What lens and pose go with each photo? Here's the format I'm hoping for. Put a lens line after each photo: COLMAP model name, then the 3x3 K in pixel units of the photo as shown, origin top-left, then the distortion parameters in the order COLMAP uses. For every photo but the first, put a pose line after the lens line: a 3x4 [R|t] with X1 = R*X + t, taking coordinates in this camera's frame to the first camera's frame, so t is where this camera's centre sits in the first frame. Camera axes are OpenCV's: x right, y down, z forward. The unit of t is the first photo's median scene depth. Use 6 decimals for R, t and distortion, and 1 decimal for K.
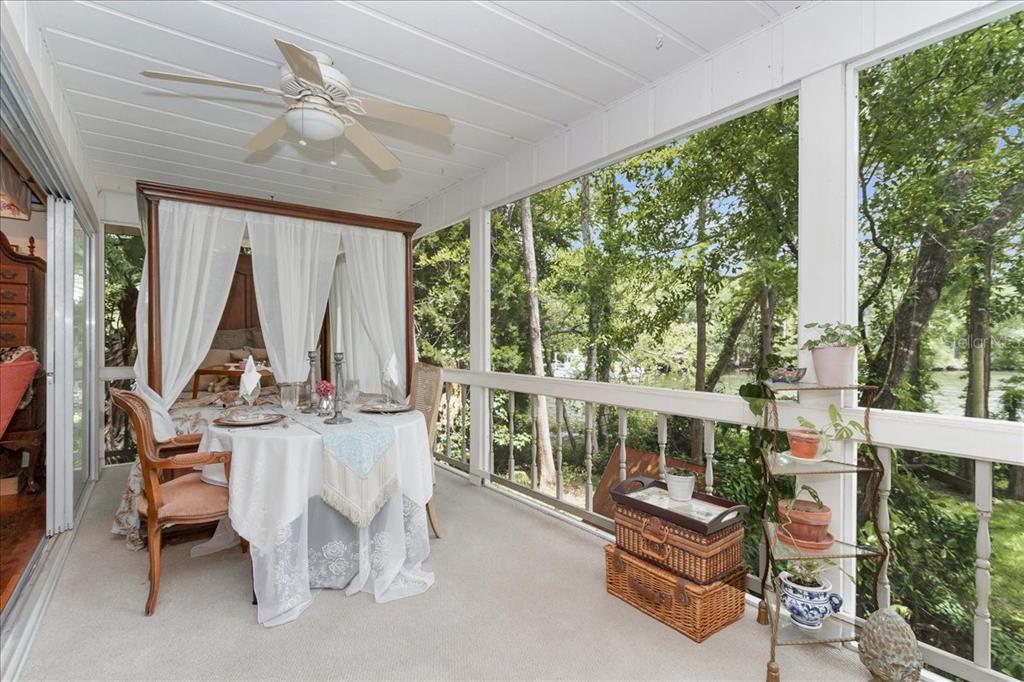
lens RADIAL K [[480.9, 0, 515.7], [0, 480.9, 345.2], [0, 0, 1]] dist [0.003114, -0.000190]
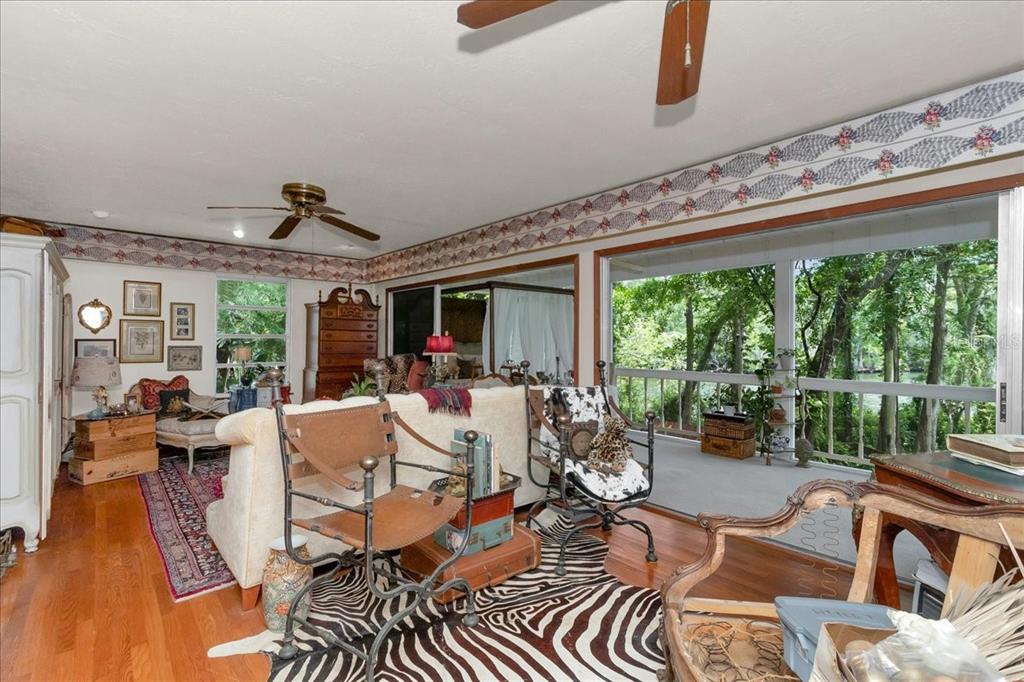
lens RADIAL K [[480.9, 0, 505.1], [0, 480.9, 339.3], [0, 0, 1]] dist [0.003114, -0.000190]
pose [[0.998429, 0.005472, 0.055772, -0.566484], [-0.004594, 0.999863, -0.015871, -0.021816], [-0.055851, 0.015590, 0.998317, -0.851638]]
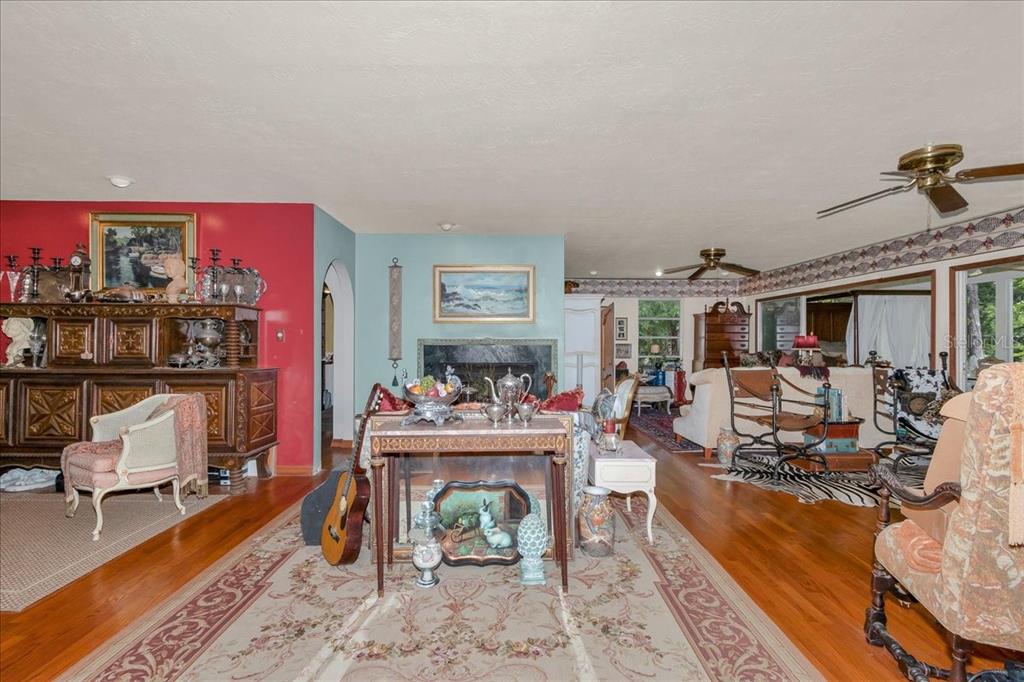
lens RADIAL K [[480.9, 0, 499.8], [0, 480.9, 341.6], [0, 0, 1]] dist [0.003114, -0.000190]
pose [[0.802533, 0.000484, -0.596607, -0.521195], [-0.007921, 0.999920, -0.009844, -0.004495], [0.596555, 0.012626, 0.802473, -1.567737]]
